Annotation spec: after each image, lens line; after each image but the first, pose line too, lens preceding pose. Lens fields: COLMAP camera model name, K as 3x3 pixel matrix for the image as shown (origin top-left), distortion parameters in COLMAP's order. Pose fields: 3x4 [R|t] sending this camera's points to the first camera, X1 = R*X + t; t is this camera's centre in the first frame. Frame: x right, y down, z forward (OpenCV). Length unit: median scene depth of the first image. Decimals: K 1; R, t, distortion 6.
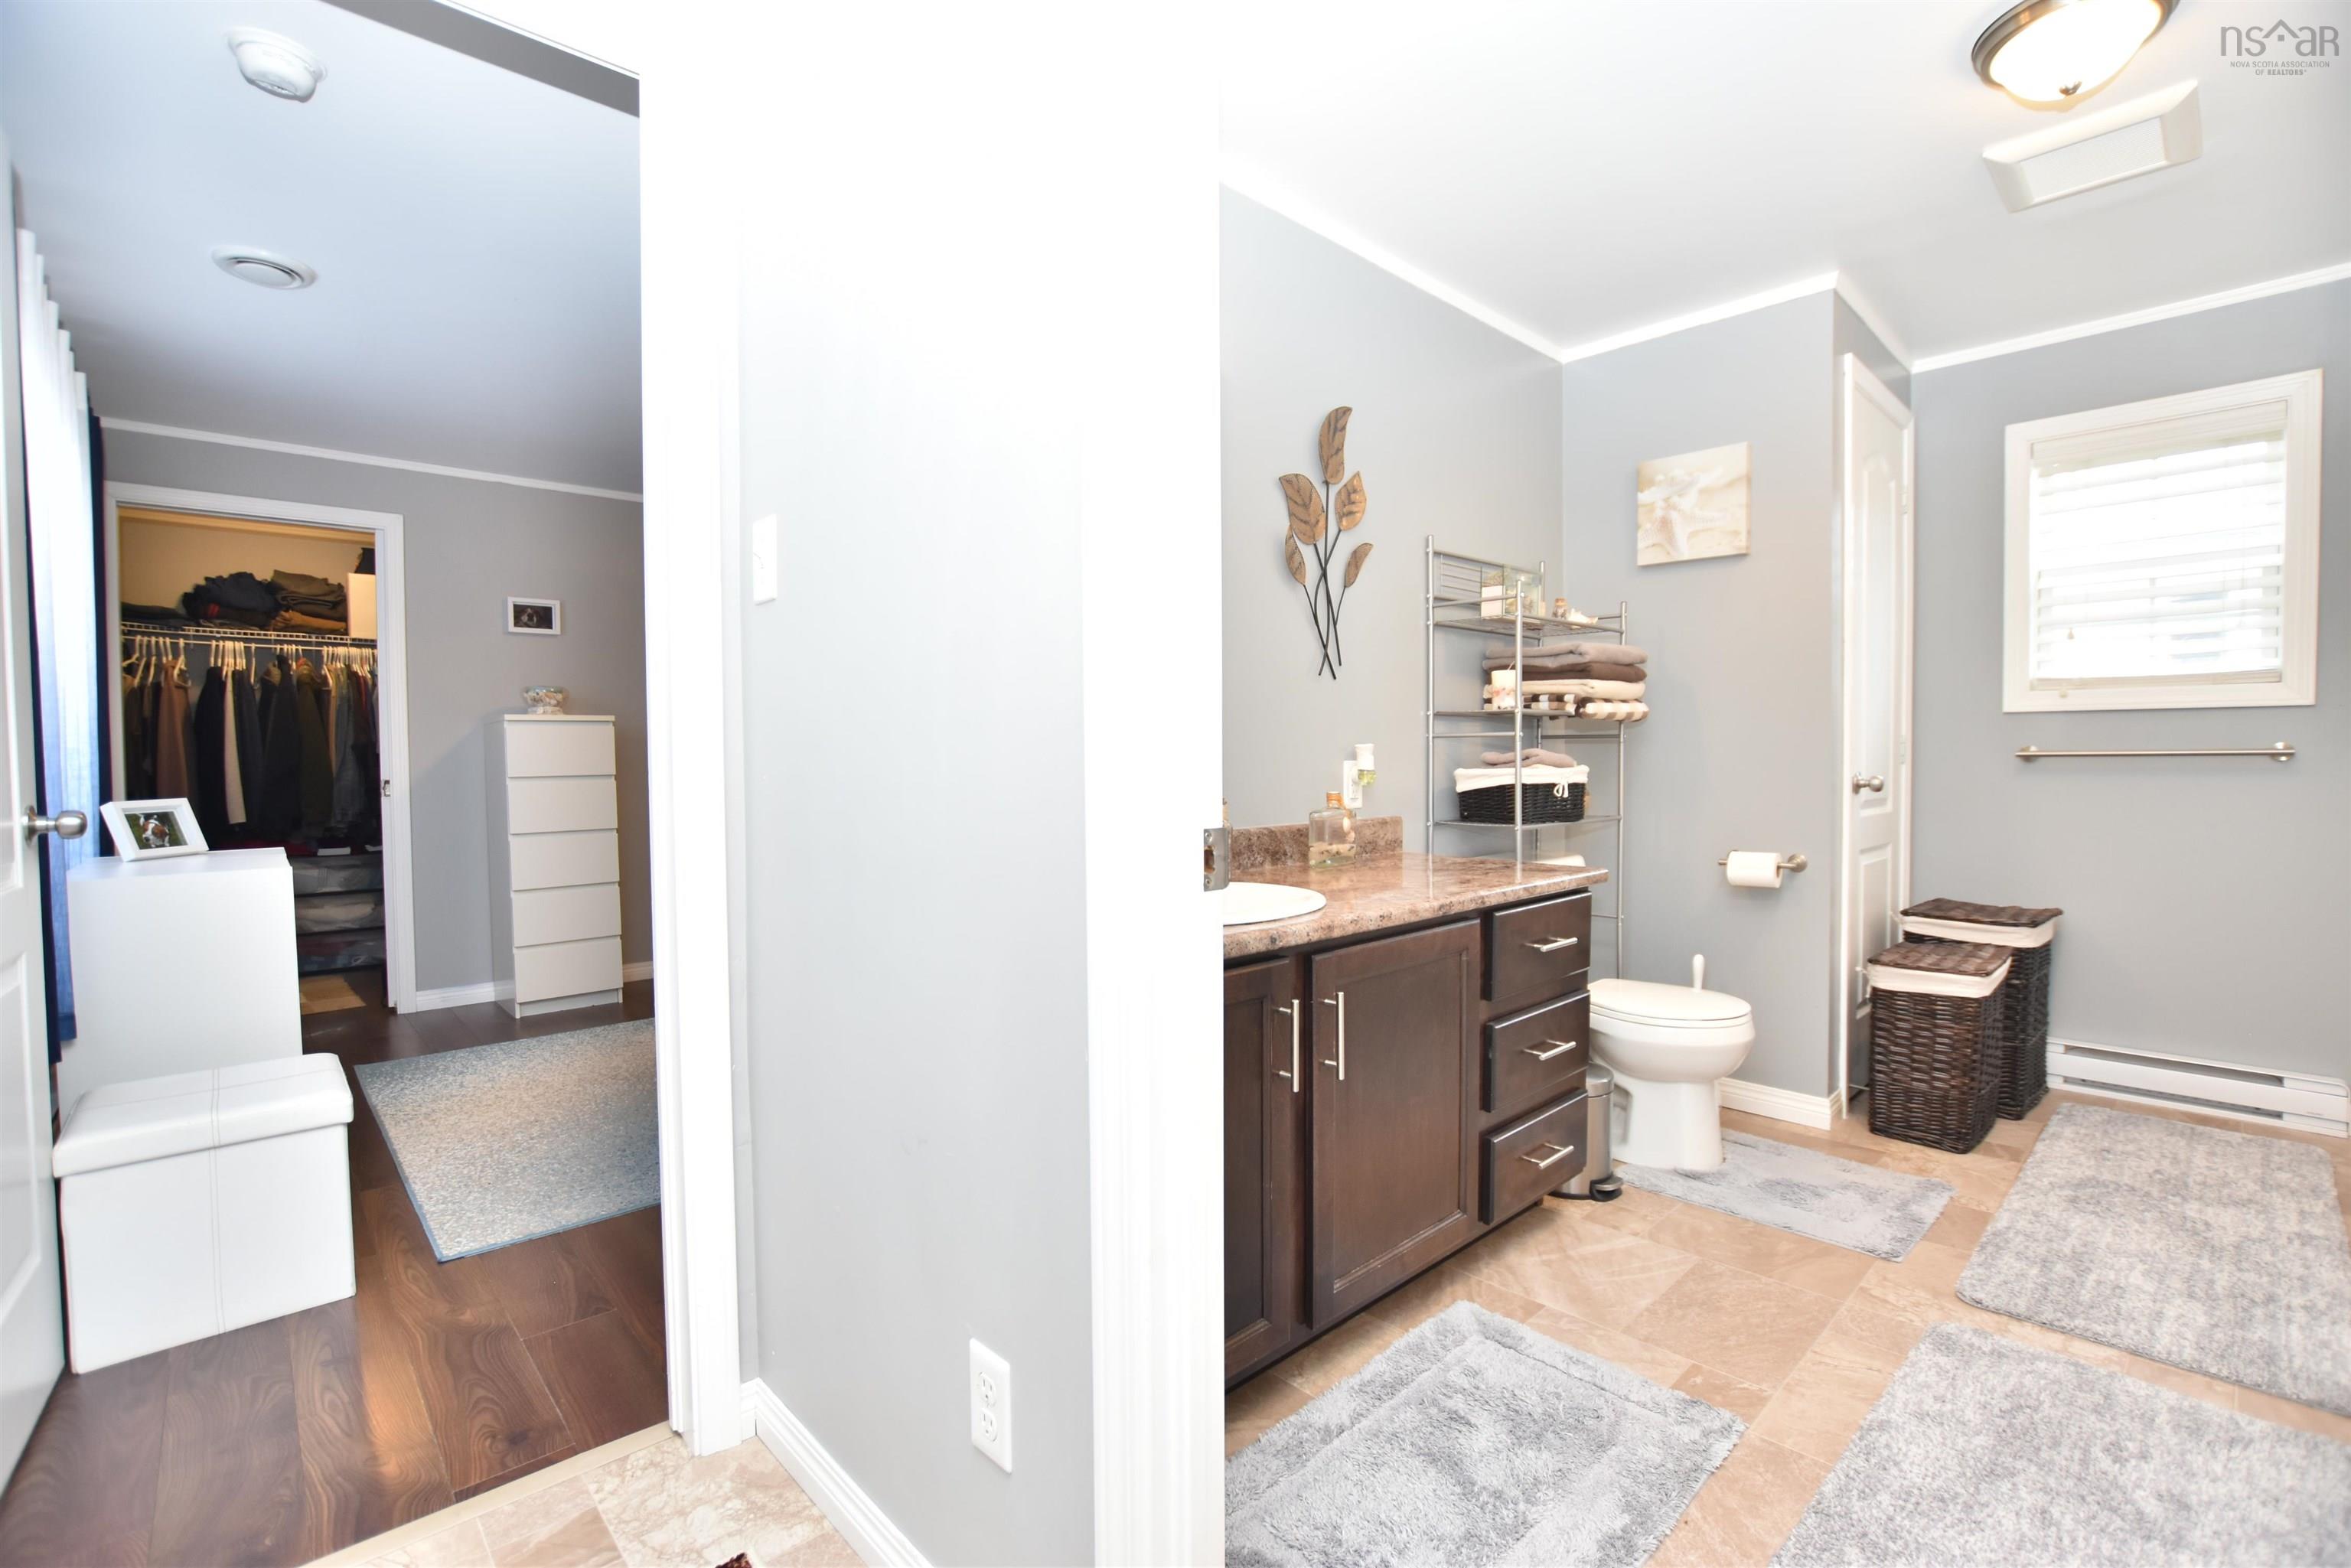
lens RADIAL K [[1045.5, 0, 1184.6], [0, 1045.5, 792.3], [0, 0, 1]] dist [-0.029564, 0.005221]
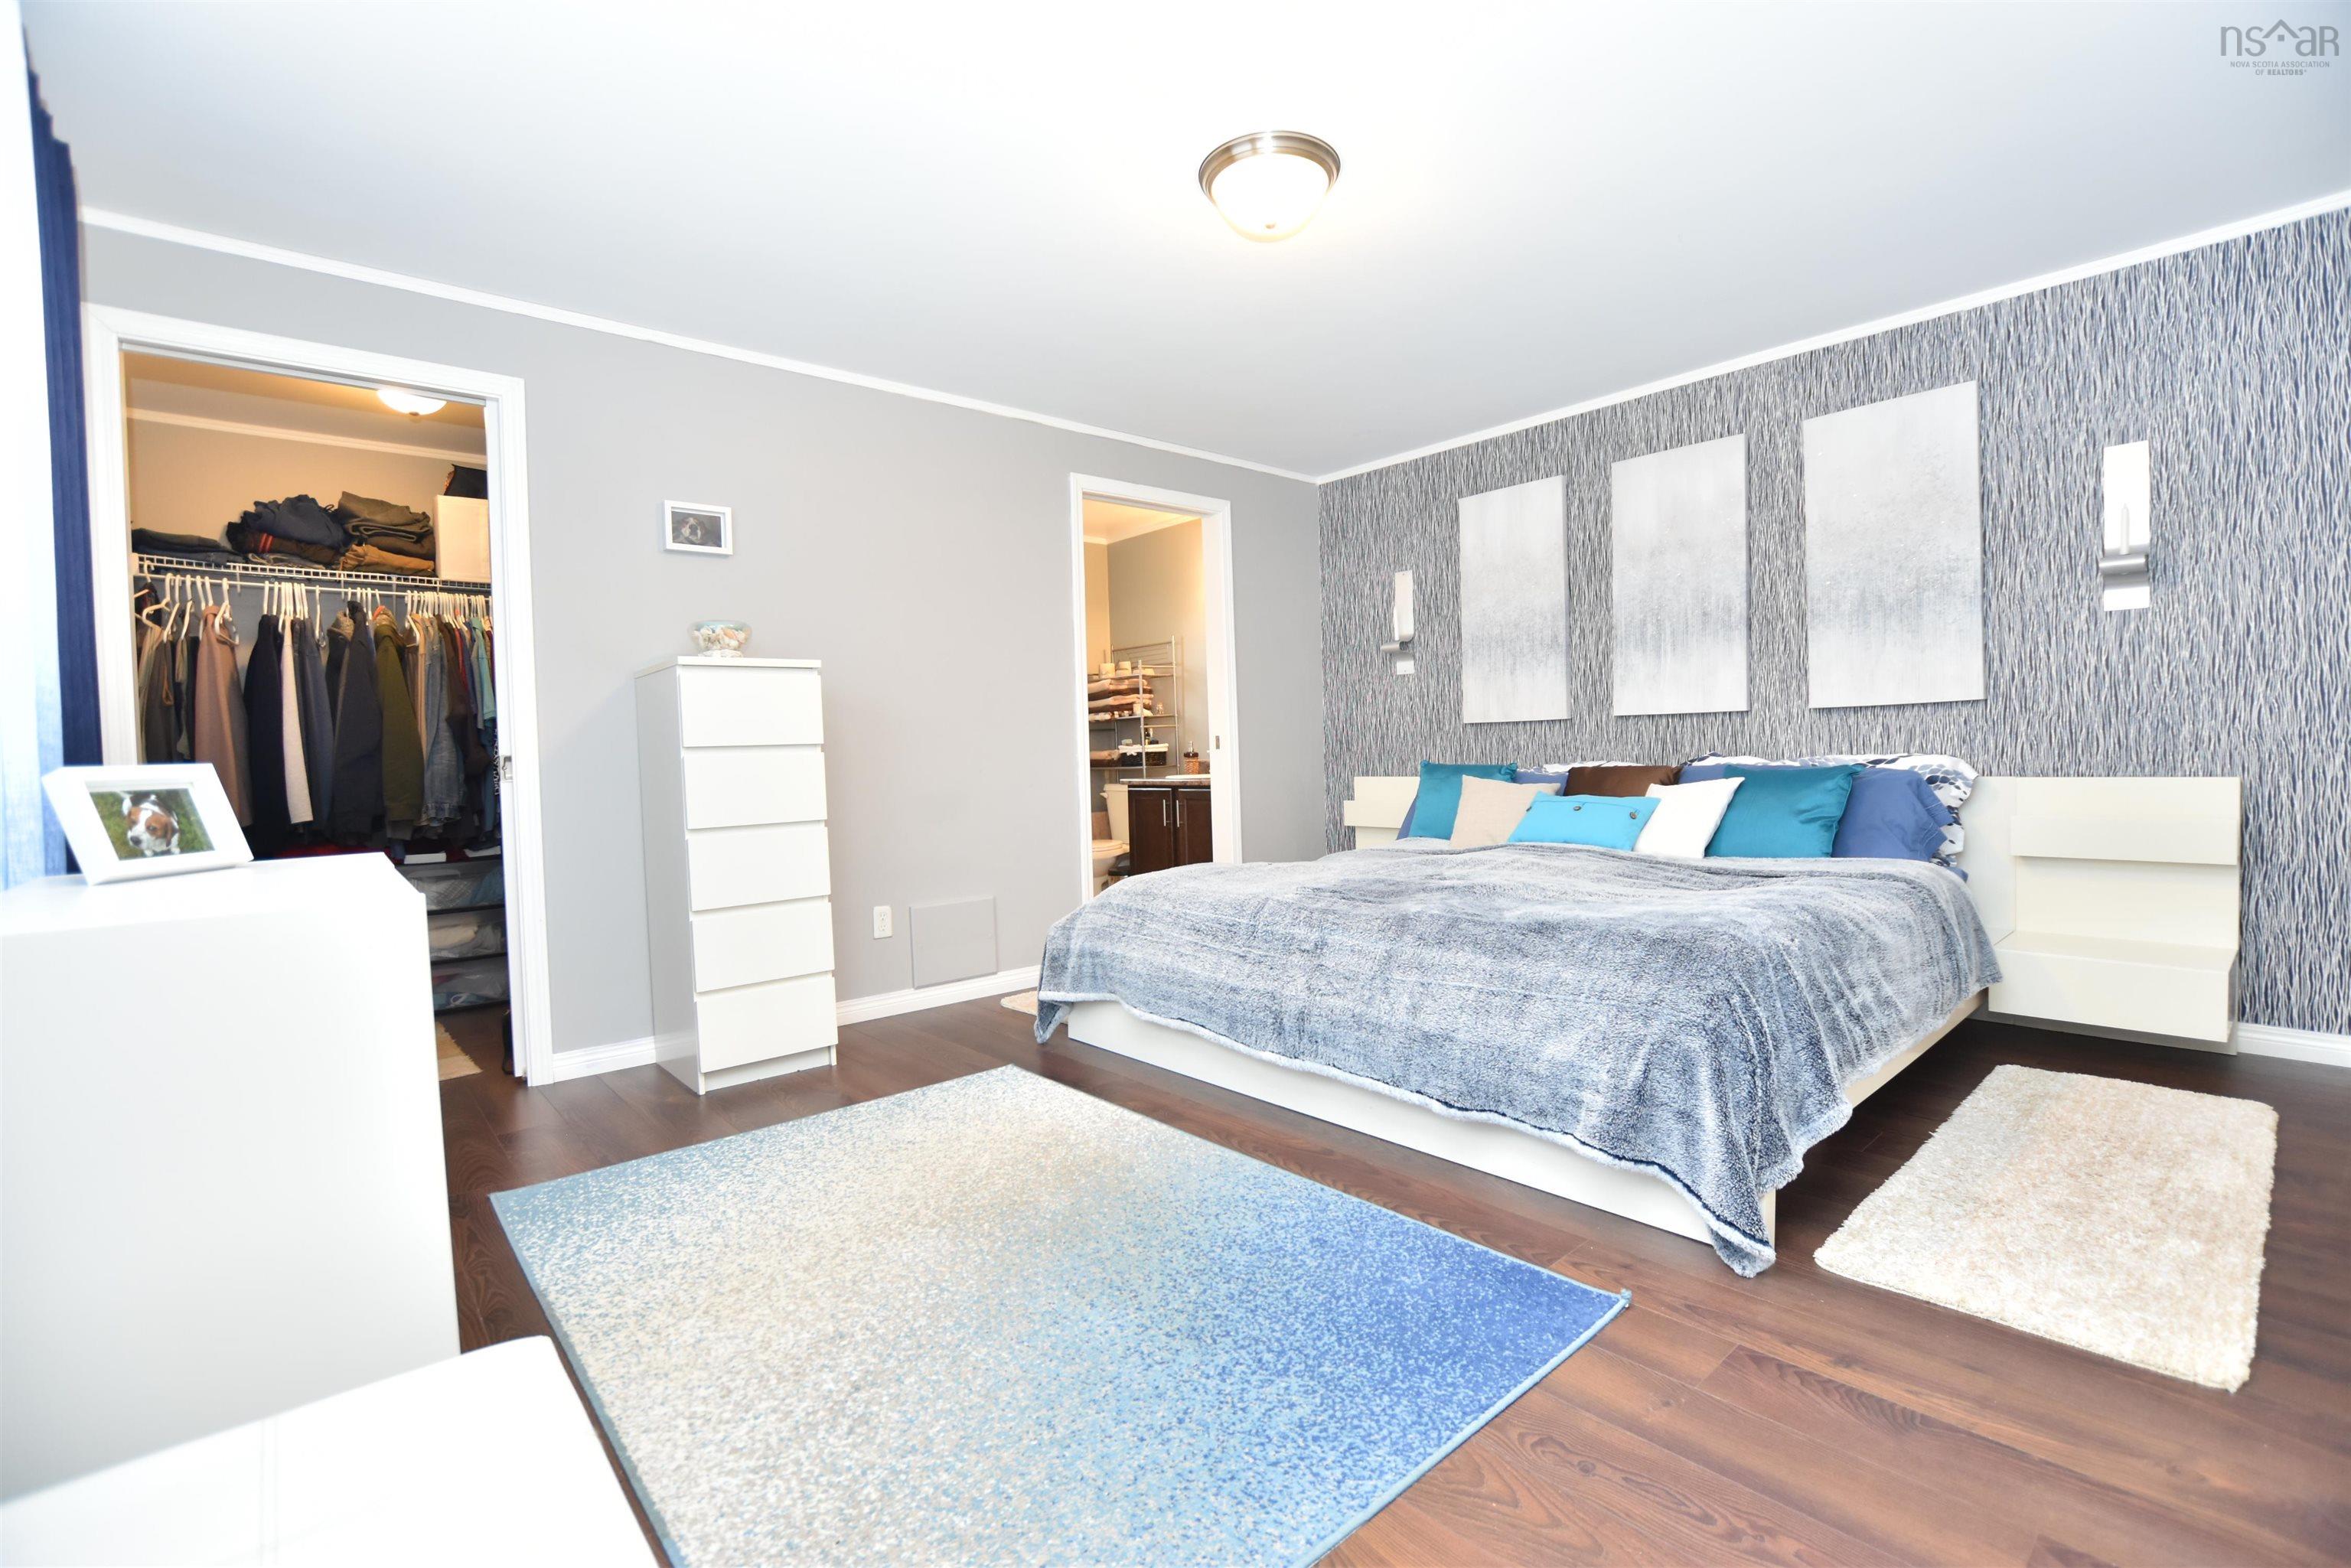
lens RADIAL K [[1045.5, 0, 1189.6], [0, 1045.5, 790.5], [0, 0, 1]] dist [-0.029564, 0.005221]
pose [[0.999365, -0.016006, -0.031848, -0.248035], [0.016133, 0.999863, 0.003738, 0.014549], [0.031784, -0.004249, 0.999486, 0.266193]]
